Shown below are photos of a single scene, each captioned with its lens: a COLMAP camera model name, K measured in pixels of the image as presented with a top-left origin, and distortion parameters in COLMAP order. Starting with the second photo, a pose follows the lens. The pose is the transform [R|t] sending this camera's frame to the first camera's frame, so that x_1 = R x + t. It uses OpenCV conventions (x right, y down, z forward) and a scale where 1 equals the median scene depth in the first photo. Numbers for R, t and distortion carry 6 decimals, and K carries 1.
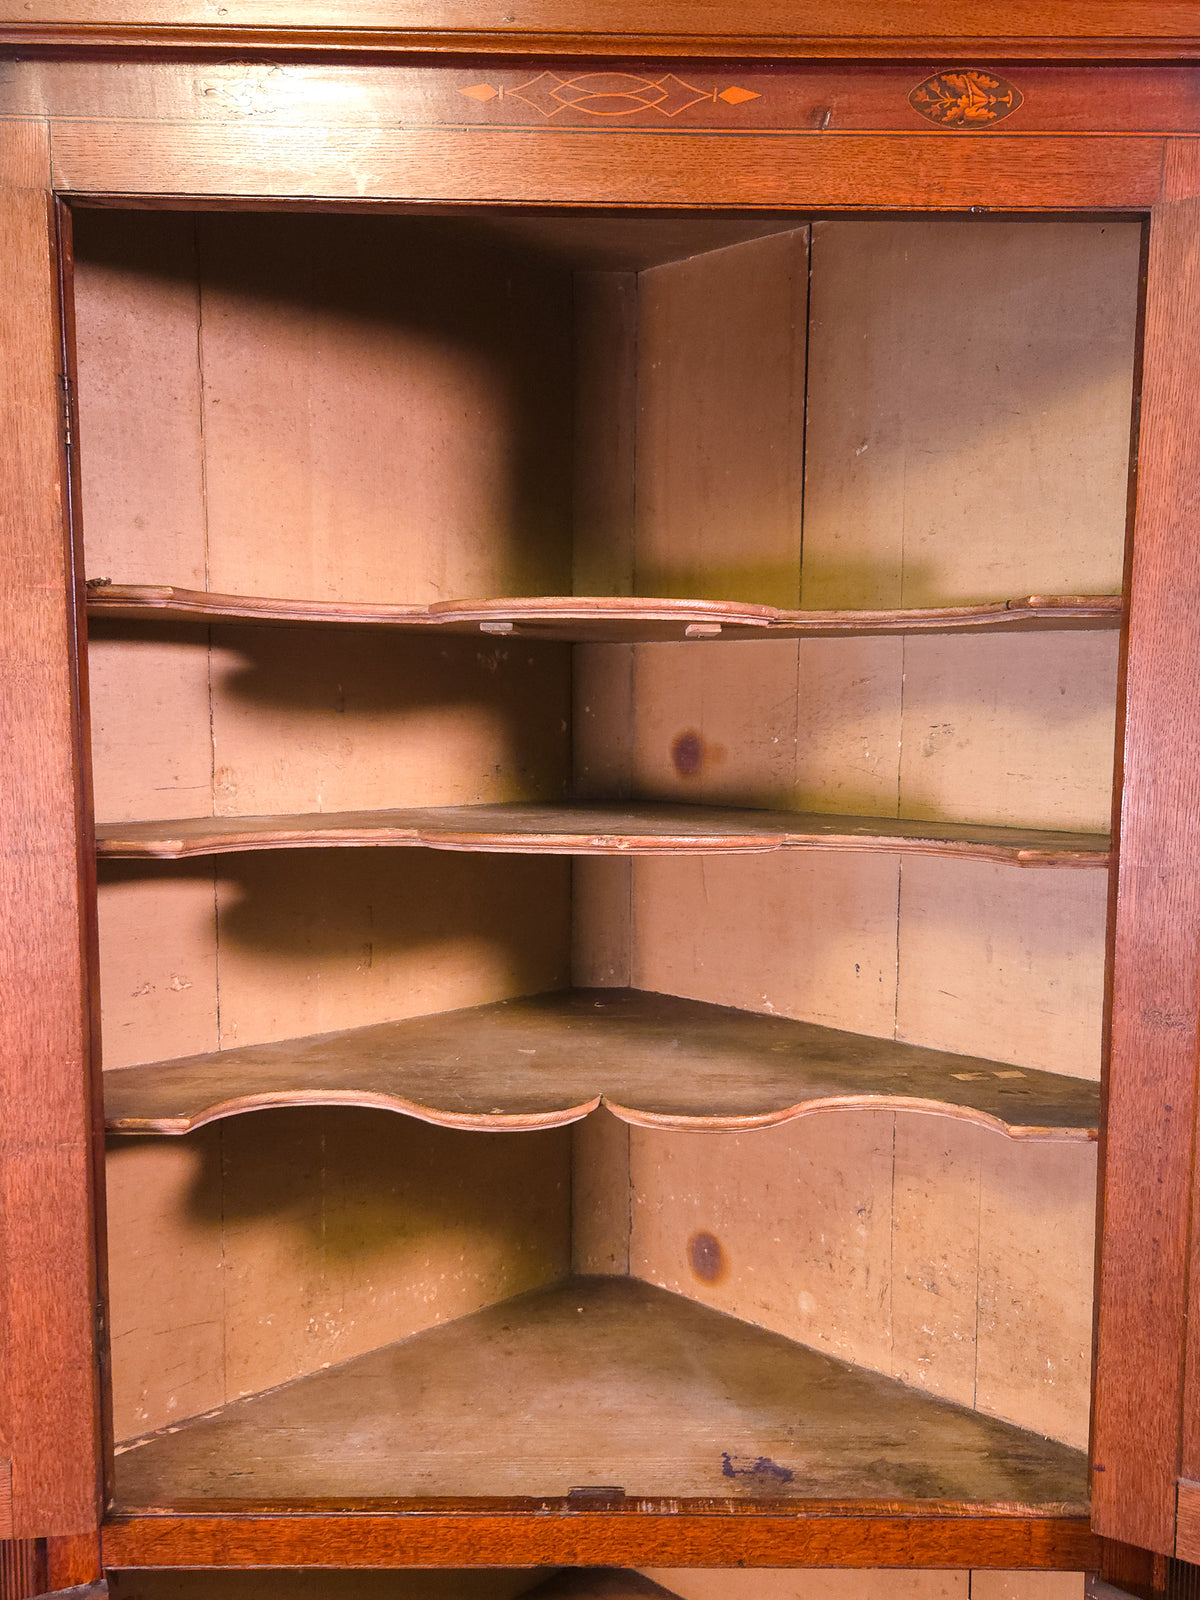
lens RADIAL K [[1475.2, 0, 609.8], [0, 1475.2, 858.5], [0, 0, 1]] dist [0.045445, 0.000000]
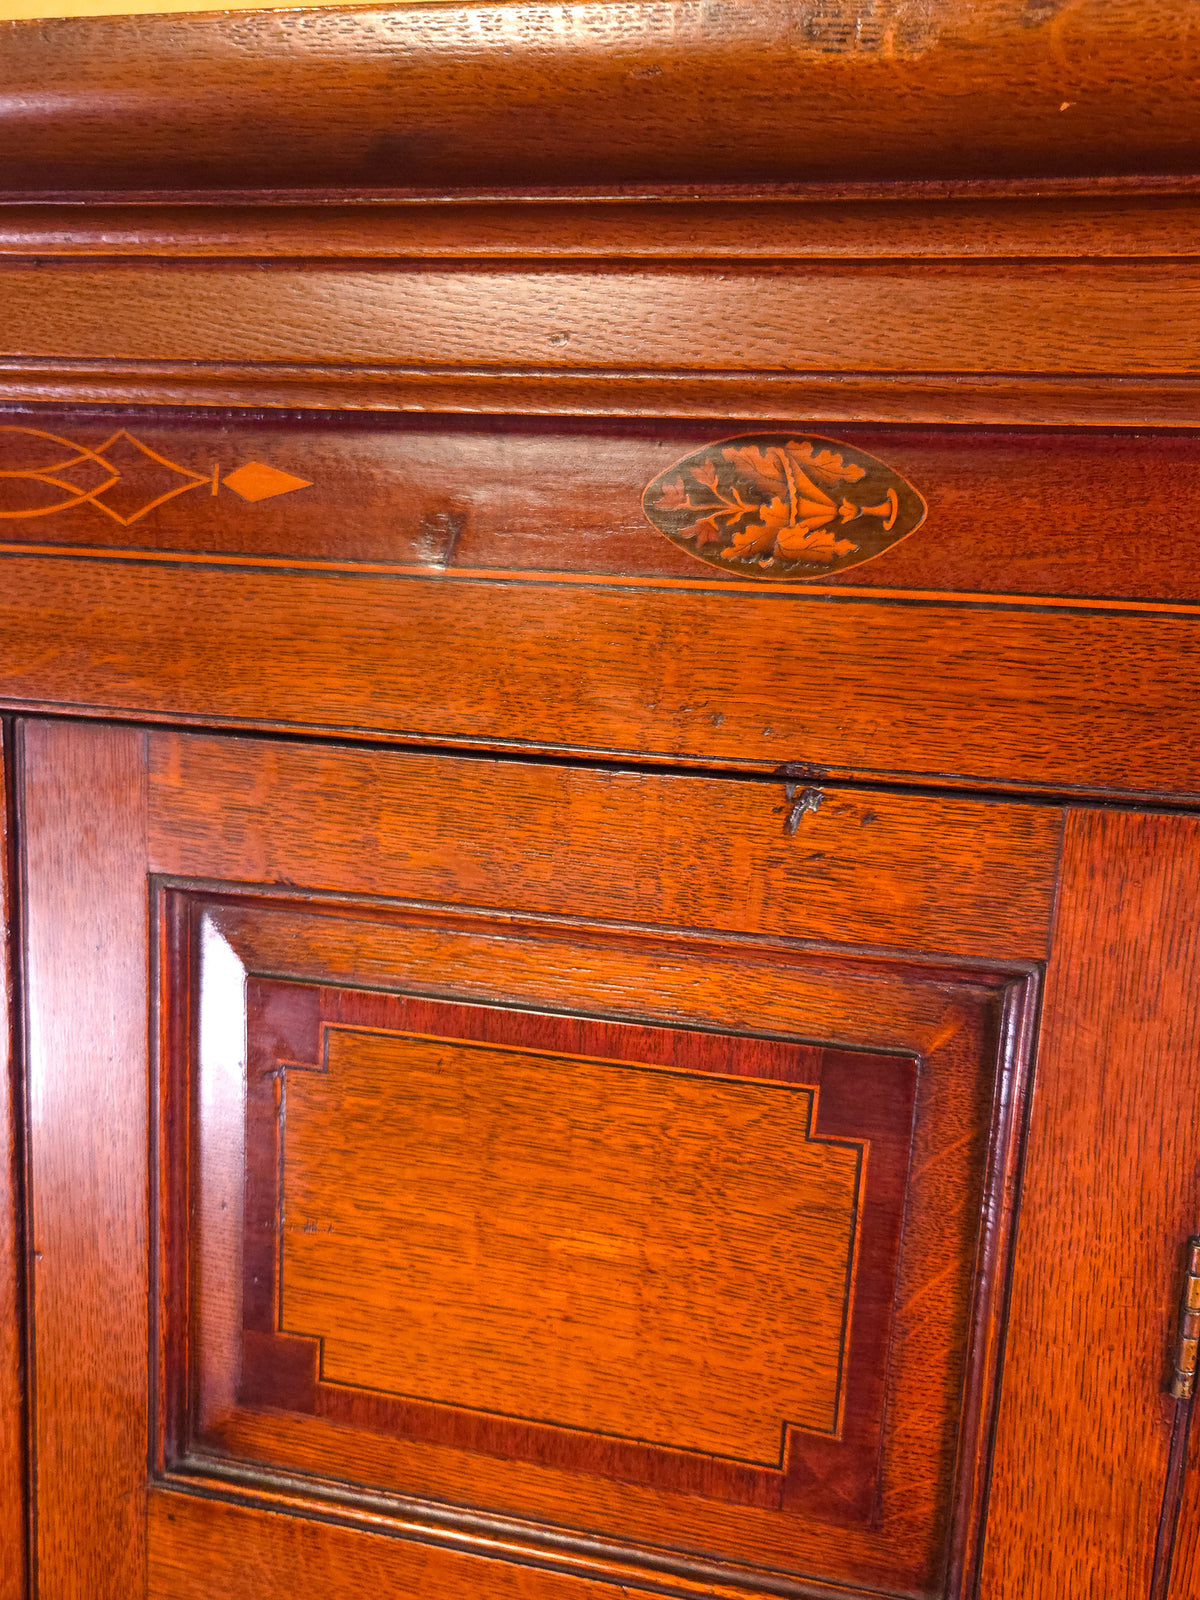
lens RADIAL K [[1475.2, 0, 608.9], [0, 1475.2, 927.4], [0, 0, 1]] dist [0.045445, 0.000000]
pose [[0.963179, 0.096706, -0.250865, 0.274767], [-0.075104, 0.992705, 0.094322, -0.387597], [0.258157, -0.072008, 0.963416, 0.538560]]
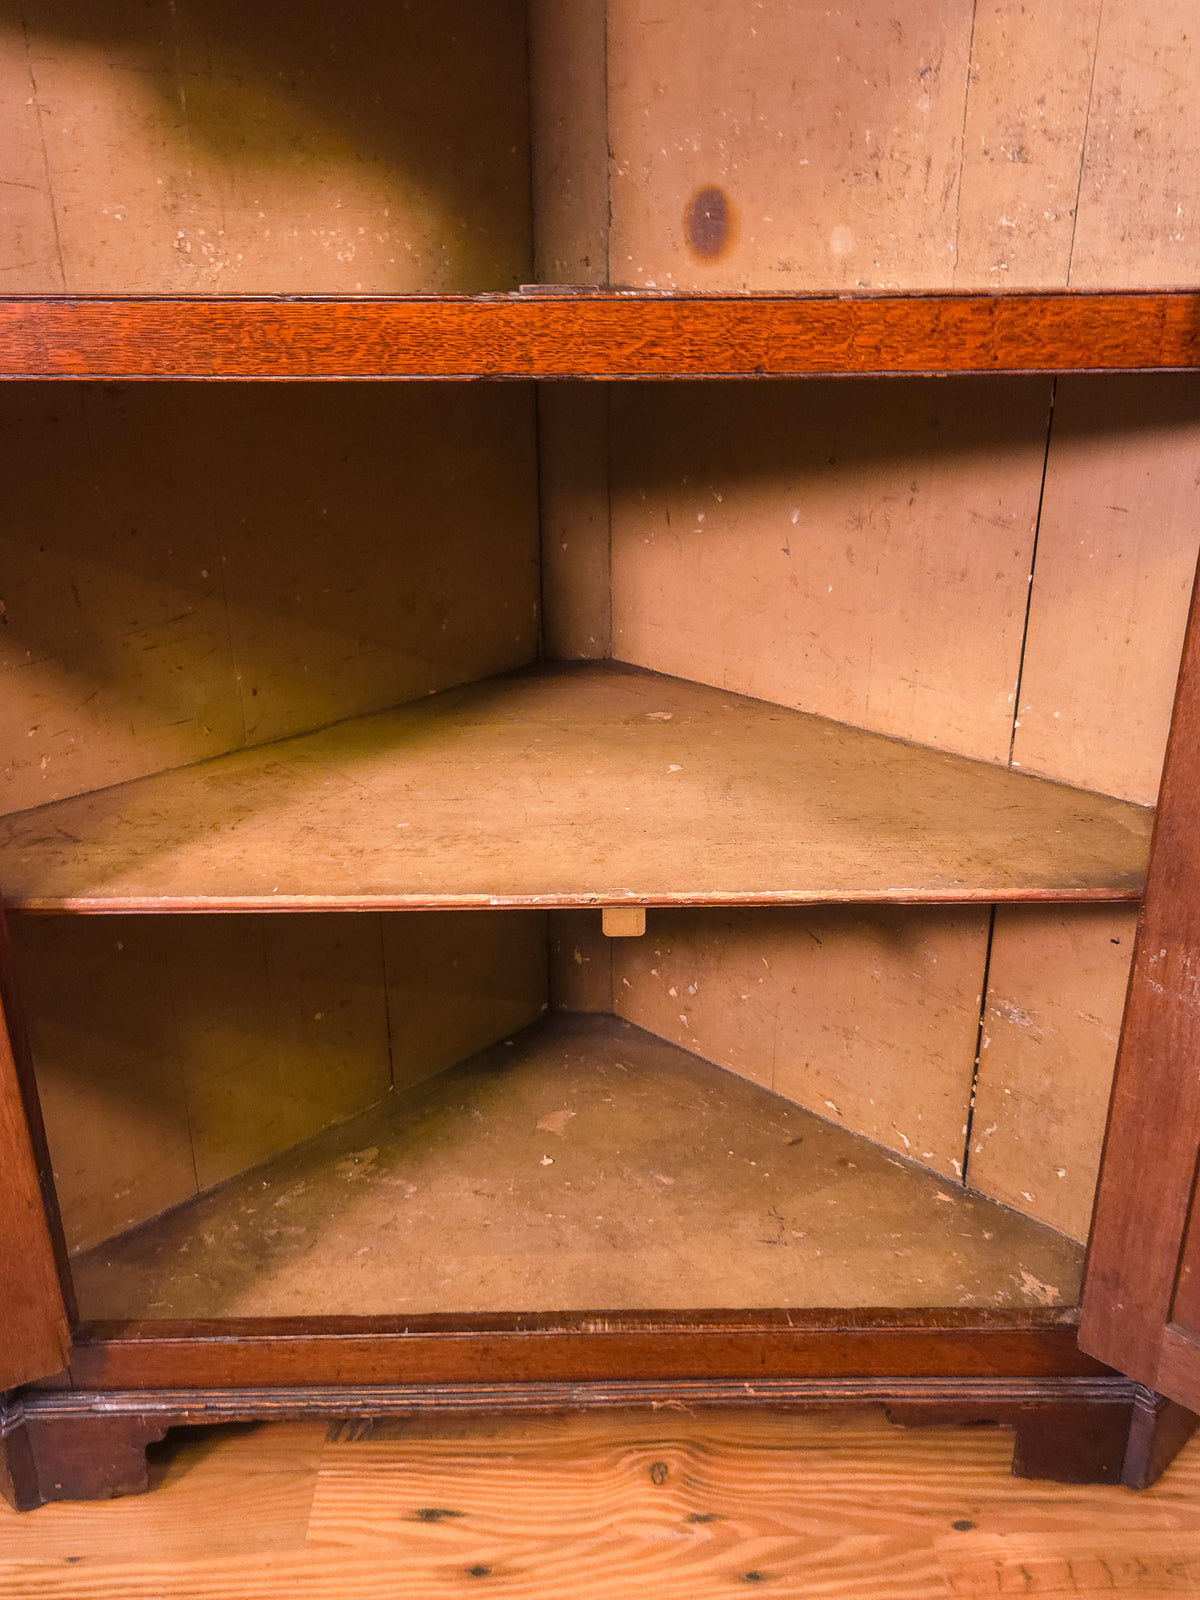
lens RADIAL K [[1475.2, 0, 608.9], [0, 1475.2, 814.0], [0, 0, 1]] dist [0.045445, 0.000000]
pose [[0.999890, -0.014159, 0.004393, 0.008594], [0.012189, 0.953870, 0.299974, 0.463721], [-0.008438, -0.299887, 0.953937, 0.248136]]
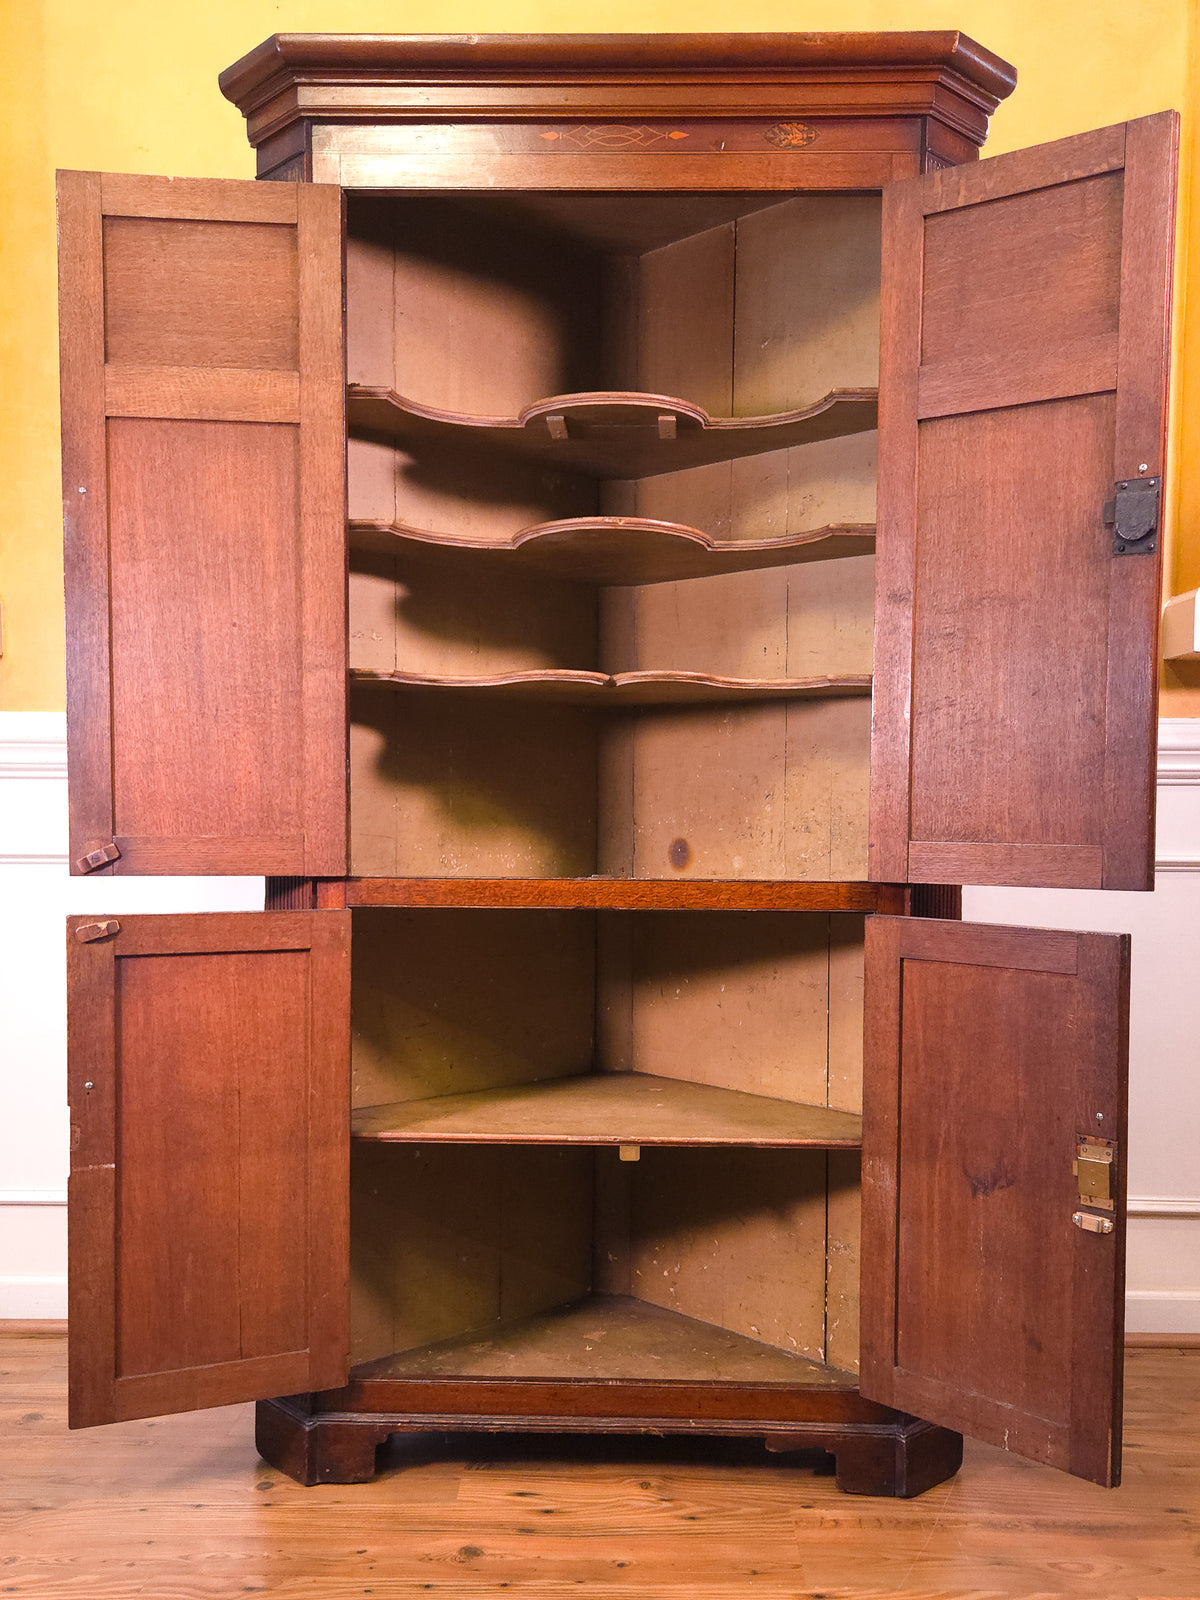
lens RADIAL K [[1462.4, 0, 594.9], [0, 1462.4, 875.5], [0, 0, 1]] dist [0.037886, 0.000000]
pose [[0.999268, 0.002887, -0.038155, 0.047283], [-0.004992, 0.998464, -0.055177, 0.537732], [0.037937, 0.055327, 0.997747, -0.843952]]
